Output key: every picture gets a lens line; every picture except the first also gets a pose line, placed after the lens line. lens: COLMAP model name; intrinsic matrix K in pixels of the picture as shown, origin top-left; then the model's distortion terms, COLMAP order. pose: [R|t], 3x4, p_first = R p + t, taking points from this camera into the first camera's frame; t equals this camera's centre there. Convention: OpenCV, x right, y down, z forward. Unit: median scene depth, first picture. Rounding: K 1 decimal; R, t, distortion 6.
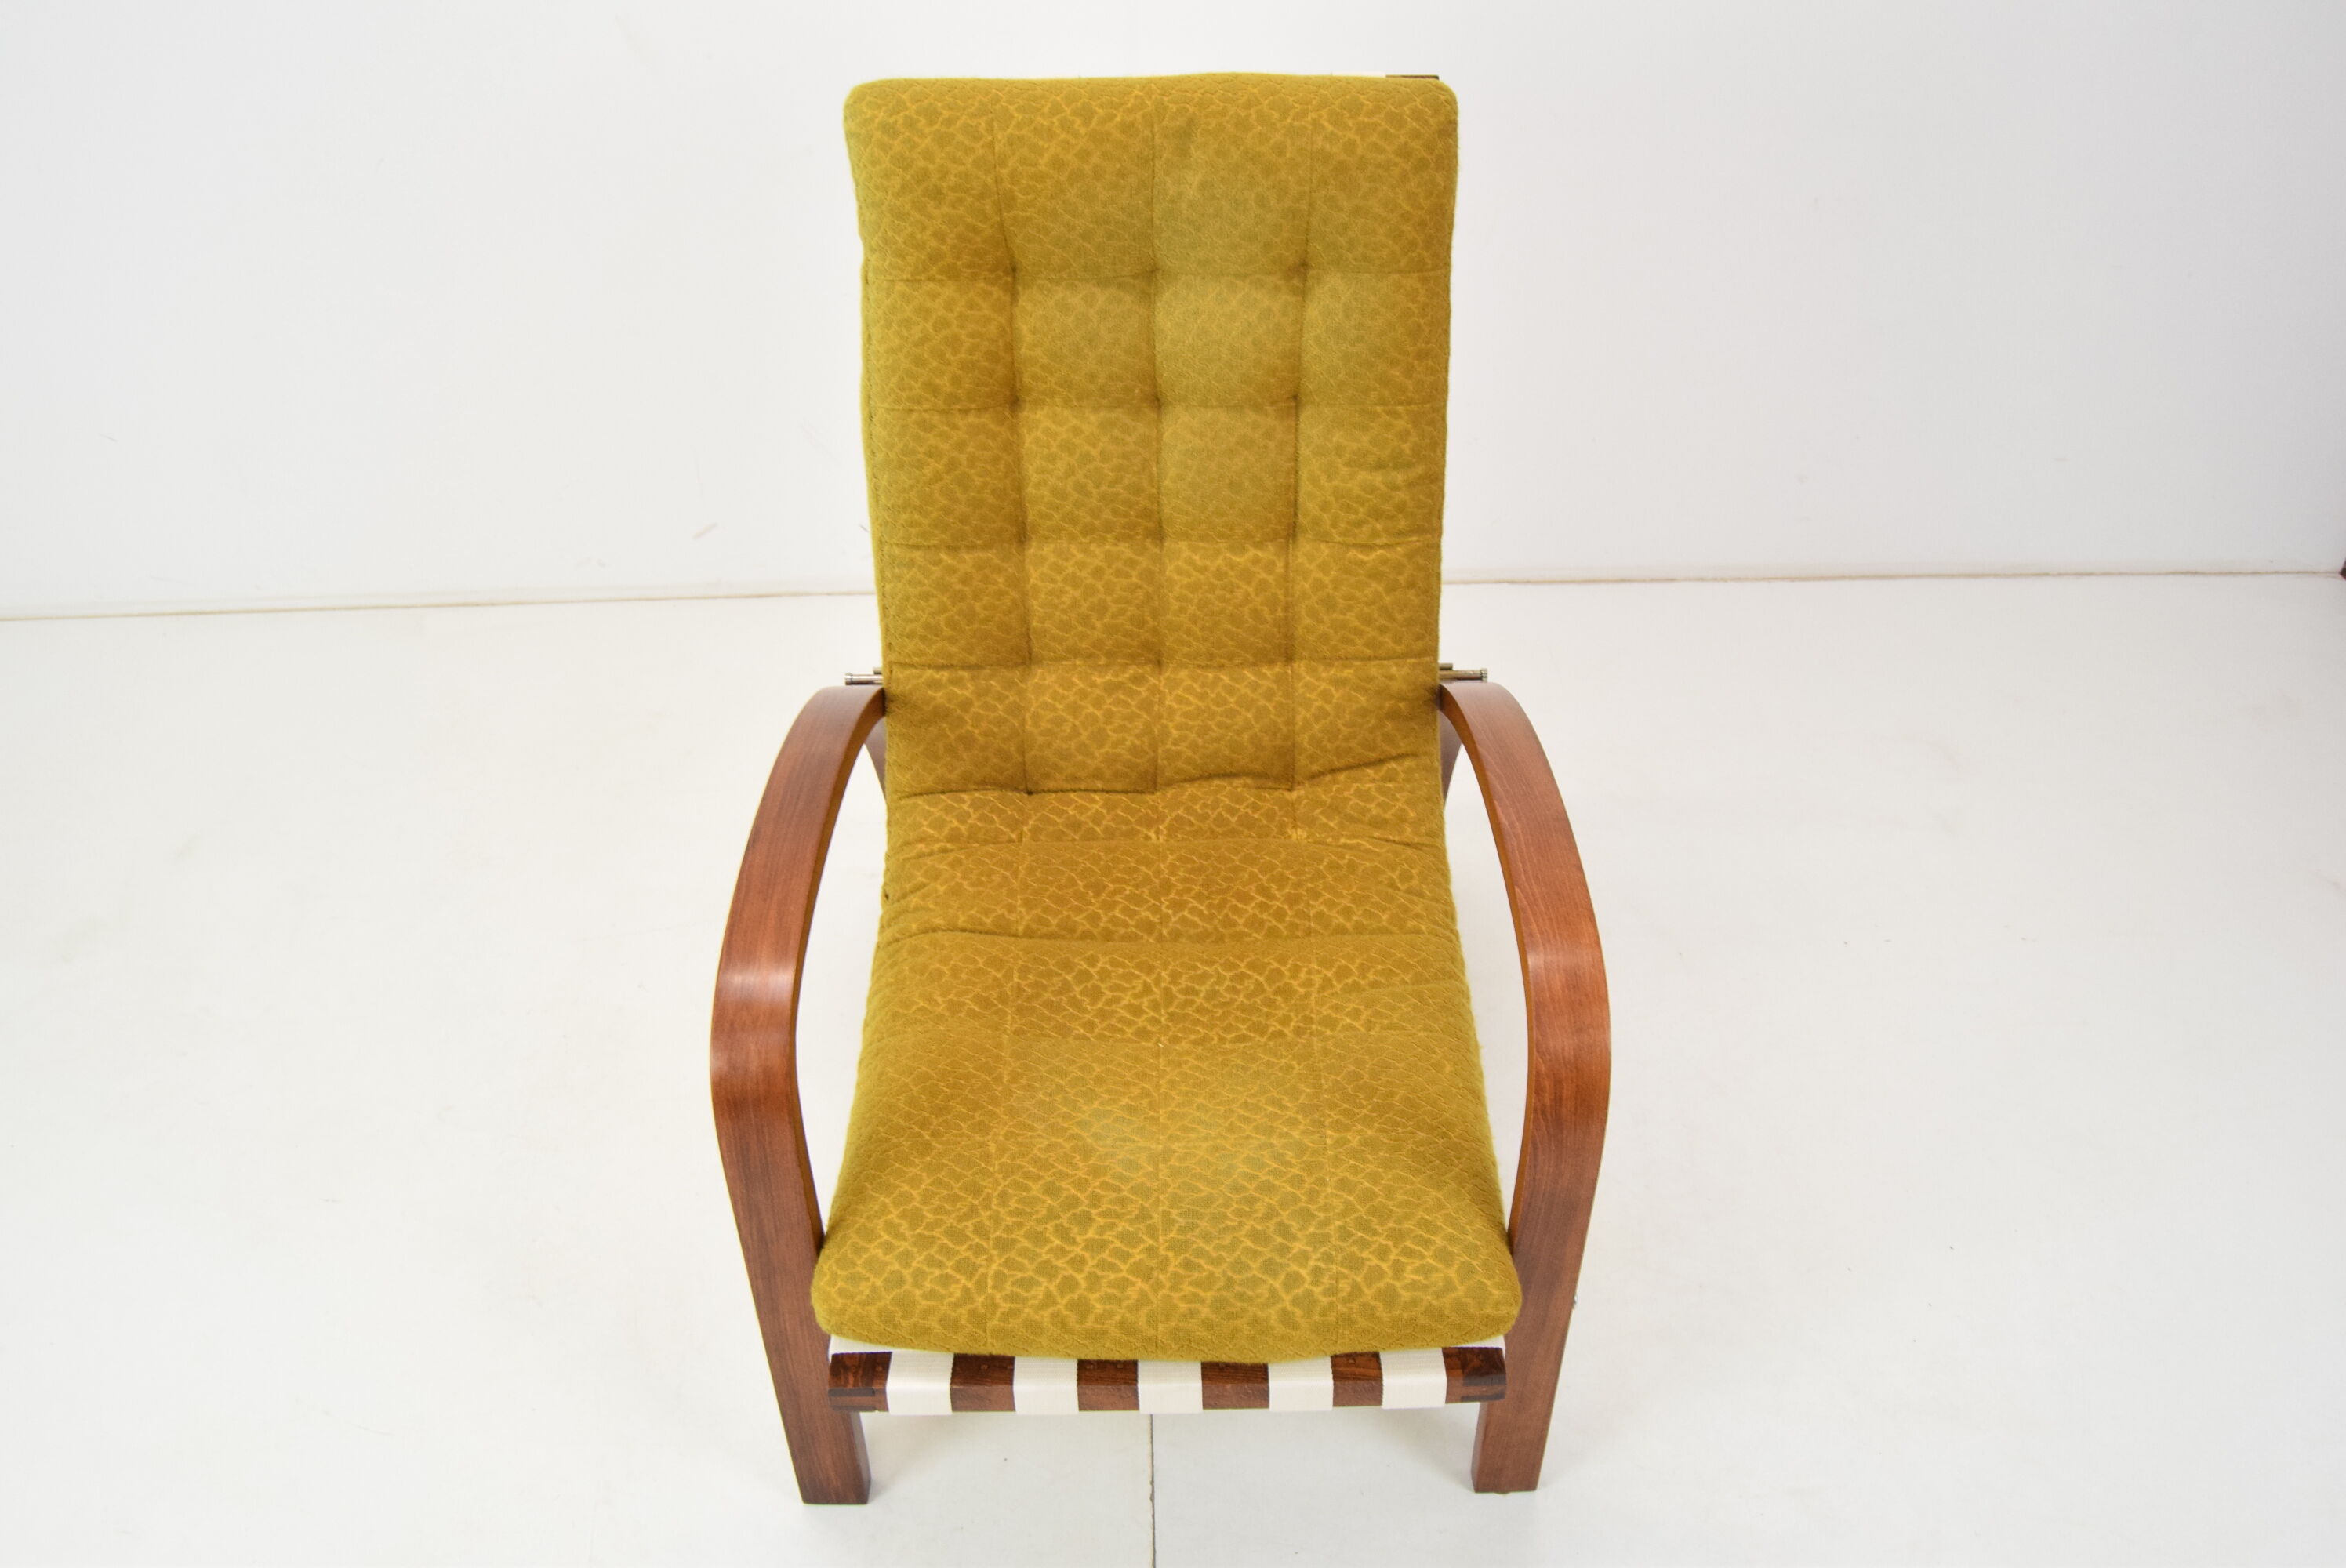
lens RADIAL K [[1803.4, 0, 1173.0], [0, 1803.4, 784.0], [0, 0, 1]] dist [-0.091688, 0.002417]
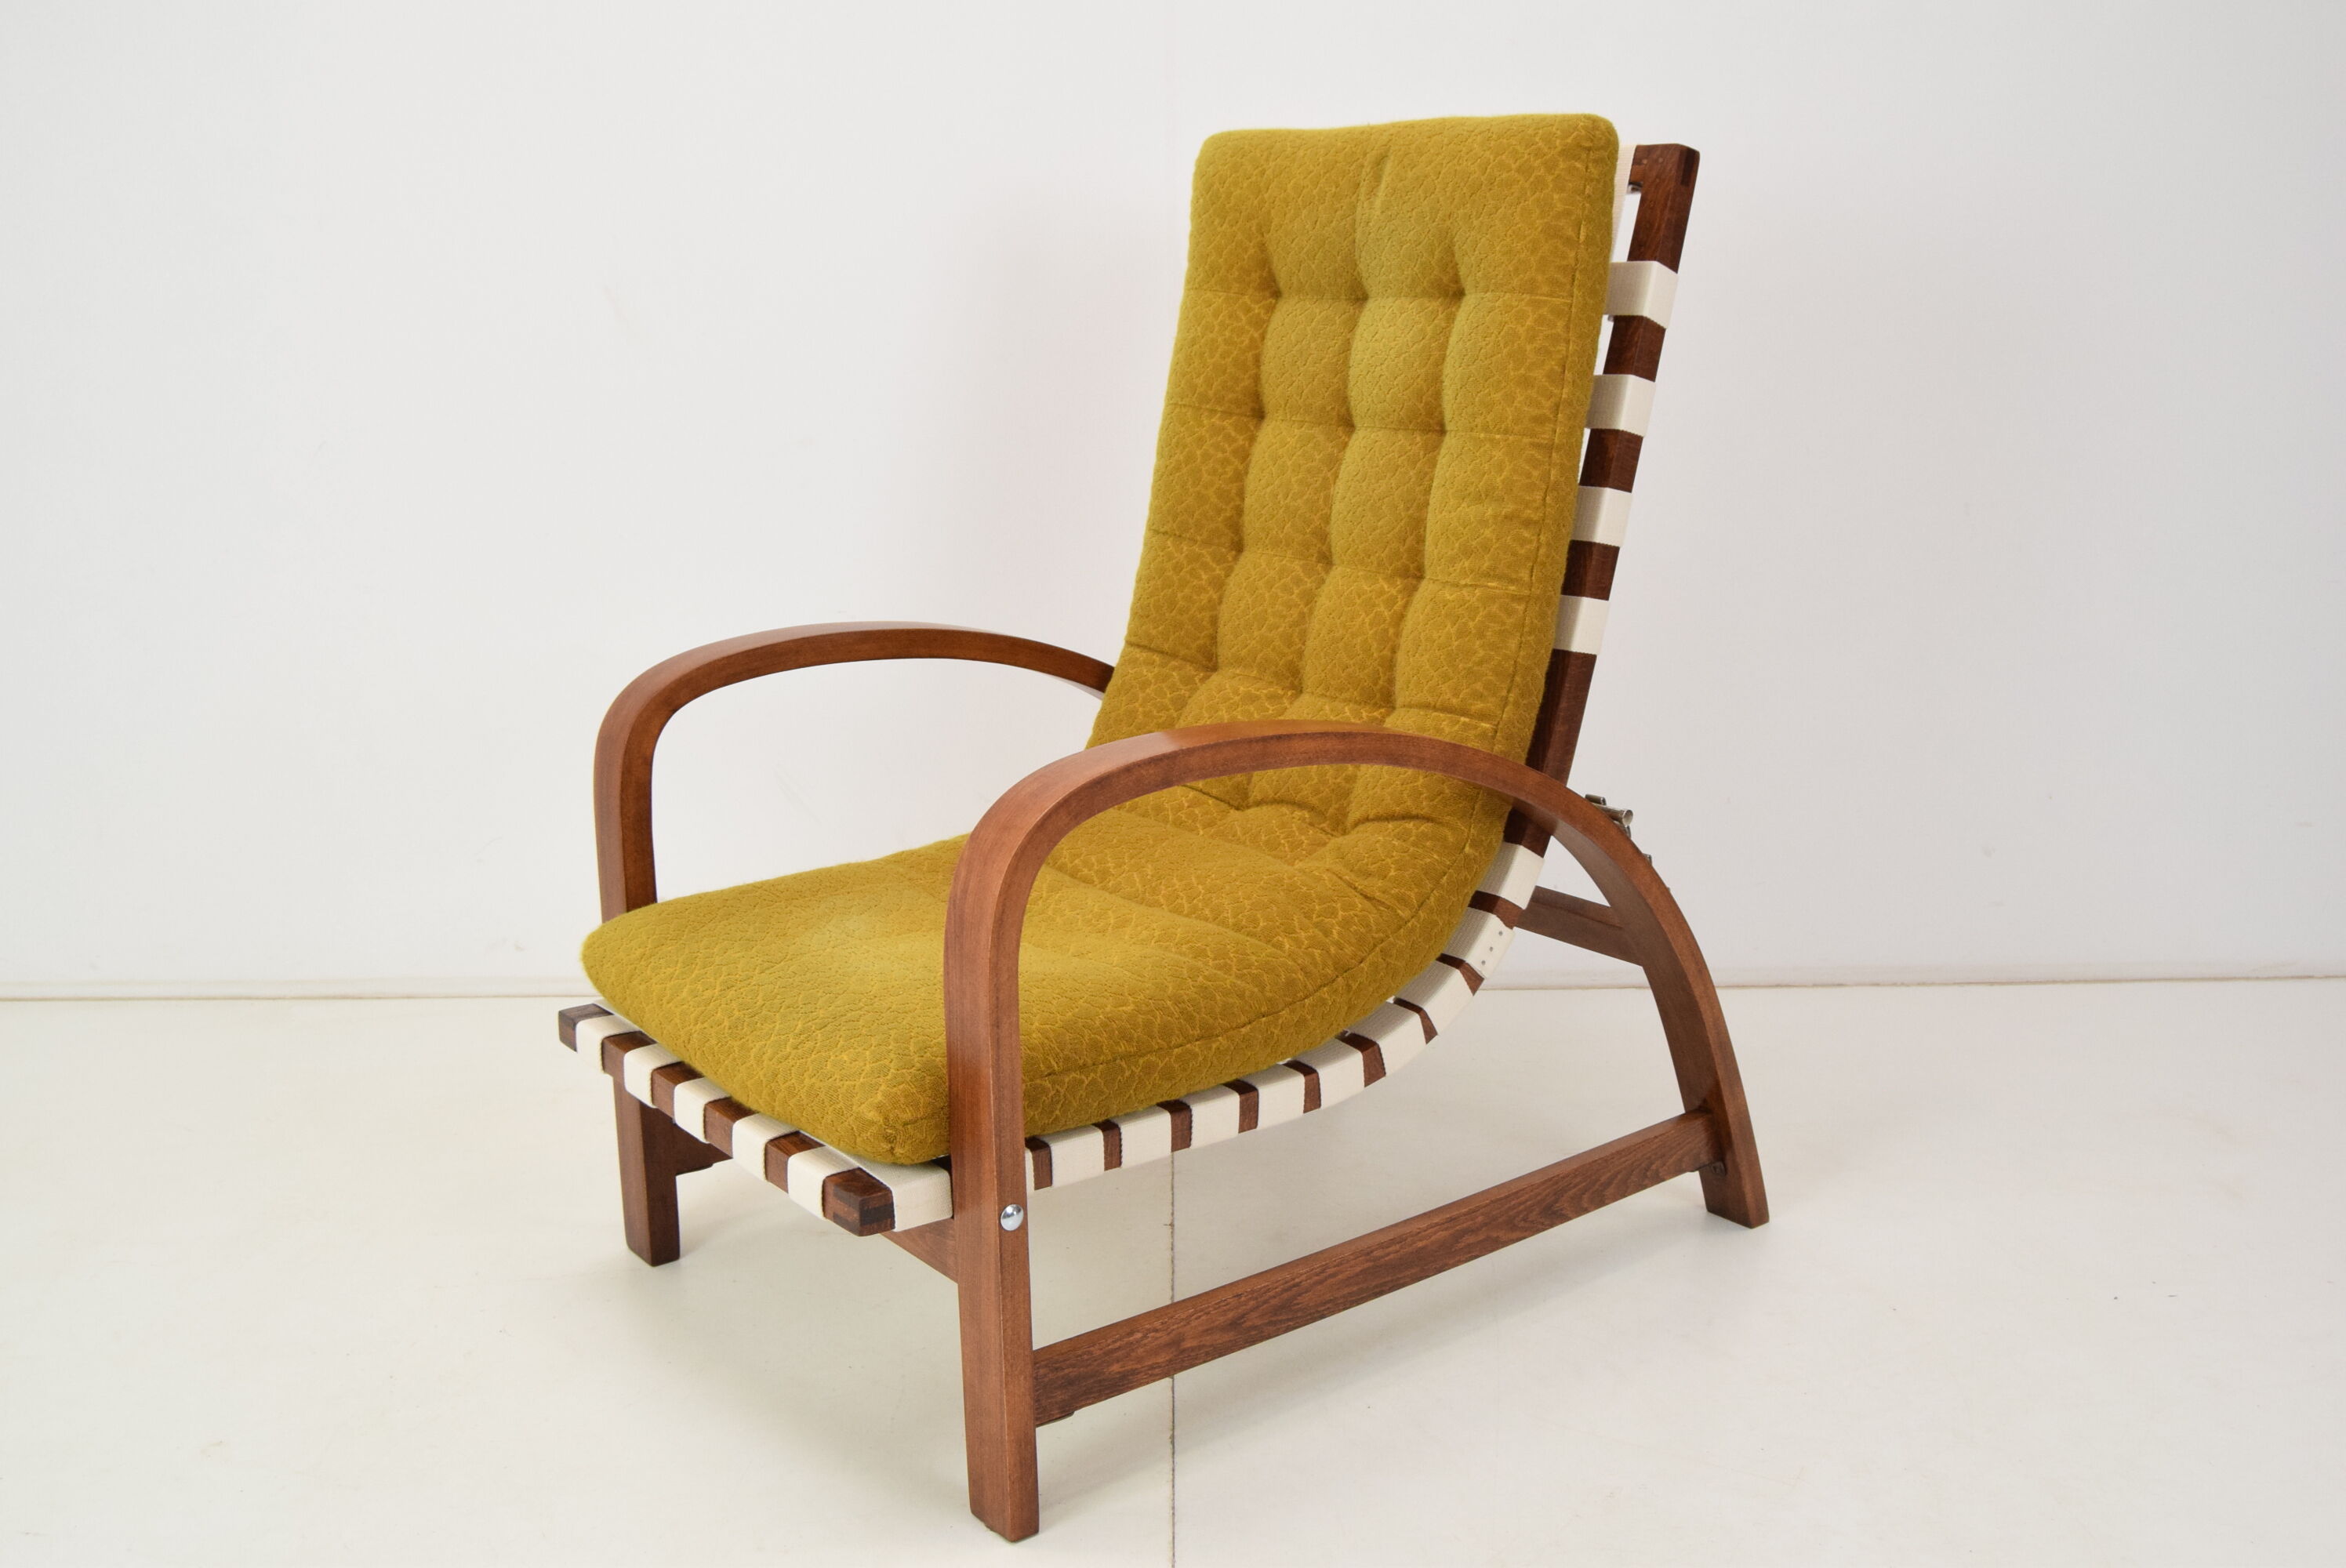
lens RADIAL K [[2235.8, 0, 1173.0], [0, 2235.8, 784.0], [0, 0, 1]] dist [-0.059956, -0.001135]
pose [[0.612433, 0.189868, -0.767383, 0.949813], [-0.472315, 0.866302, -0.162602, 0.220017], [0.633912, 0.462030, 0.620229, 0.241324]]
